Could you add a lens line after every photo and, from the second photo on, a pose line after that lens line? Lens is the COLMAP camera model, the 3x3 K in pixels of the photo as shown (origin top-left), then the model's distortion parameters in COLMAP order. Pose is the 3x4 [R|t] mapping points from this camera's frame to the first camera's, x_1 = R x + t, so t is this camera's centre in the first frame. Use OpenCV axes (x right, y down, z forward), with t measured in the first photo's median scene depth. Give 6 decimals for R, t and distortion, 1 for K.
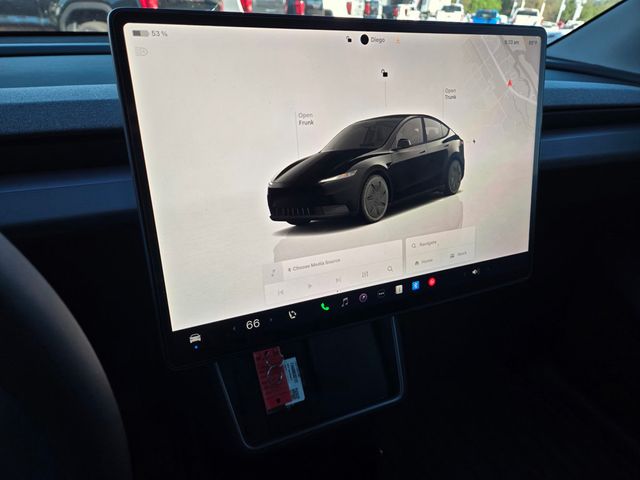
lens RADIAL K [[442.1, 0, 318.5], [0, 442.1, 242.4], [0, 0, 1]] dist [0.039692, -0.032941]
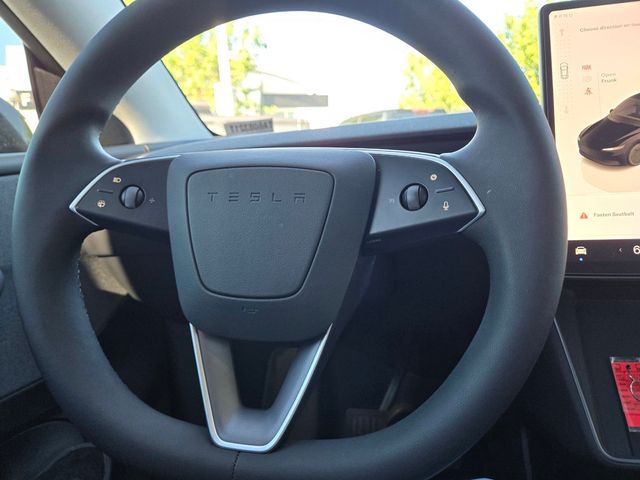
lens RADIAL K [[442.1, 0, 332.4], [0, 442.1, 243.1], [0, 0, 1]] dist [0.039692, -0.032941]
pose [[0.815305, 0.006449, -0.578996, -0.083503], [-0.190062, 0.947516, -0.257079, 0.370984], [0.546950, 0.319643, 0.773741, -0.139053]]
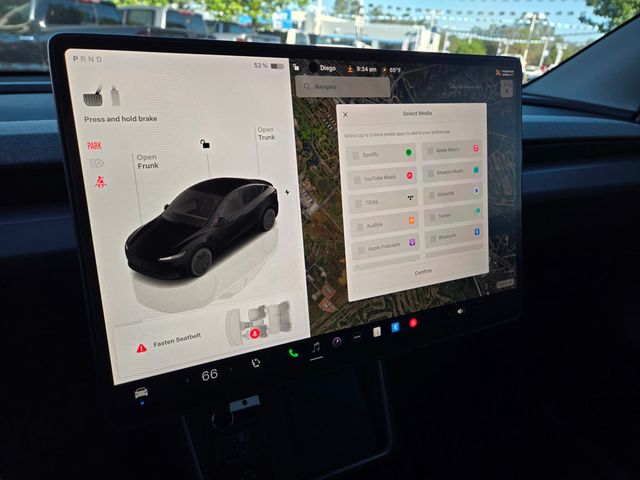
lens RADIAL K [[442.1, 0, 317.9], [0, 442.1, 232.5], [0, 0, 1]] dist [0.039692, -0.032941]
pose [[0.999933, -0.009738, 0.006245, 0.042194], [0.010345, 0.994304, -0.106076, -0.001226], [-0.005176, 0.106134, 0.994338, 0.054086]]
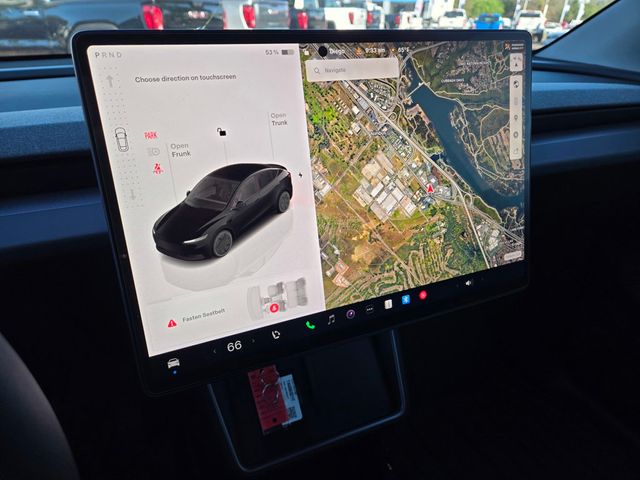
lens RADIAL K [[442.1, 0, 318.2], [0, 442.1, 238.9], [0, 0, 1]] dist [0.039692, -0.032941]
pose [[0.999169, -0.031939, -0.025310, 0.042883], [0.031252, 0.999144, -0.027093, -0.011069], [0.026154, 0.026279, 0.999312, 0.019873]]
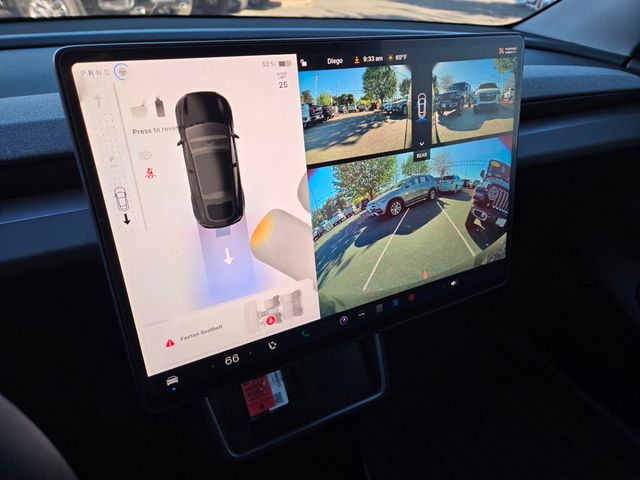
lens RADIAL K [[442.1, 0, 321.6], [0, 442.1, 237.8], [0, 0, 1]] dist [0.039692, -0.032941]
pose [[0.998007, -0.034750, 0.052677, 0.004516], [0.030616, 0.996533, 0.077366, -0.097592], [-0.055182, -0.075600, 0.995610, 0.022253]]
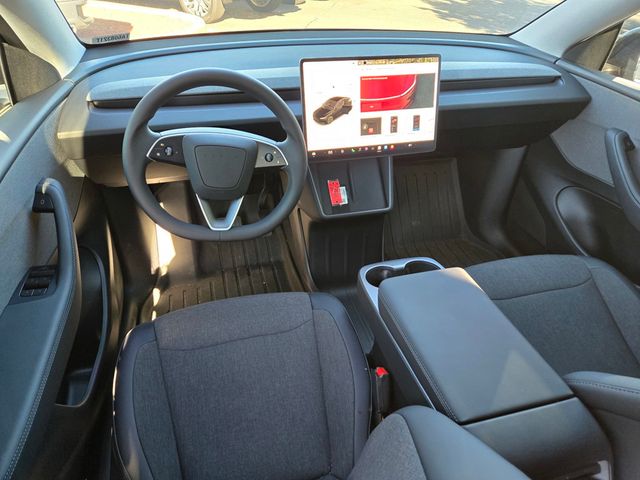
lens RADIAL K [[442.1, 0, 317.2], [0, 442.1, 261.8], [0, 0, 1]] dist [0.039692, -0.032941]
pose [[0.985301, 0.082044, -0.149832, 0.204764], [-0.057175, 0.984913, 0.163330, 0.291274], [0.160972, -0.152363, 0.975127, -1.521724]]
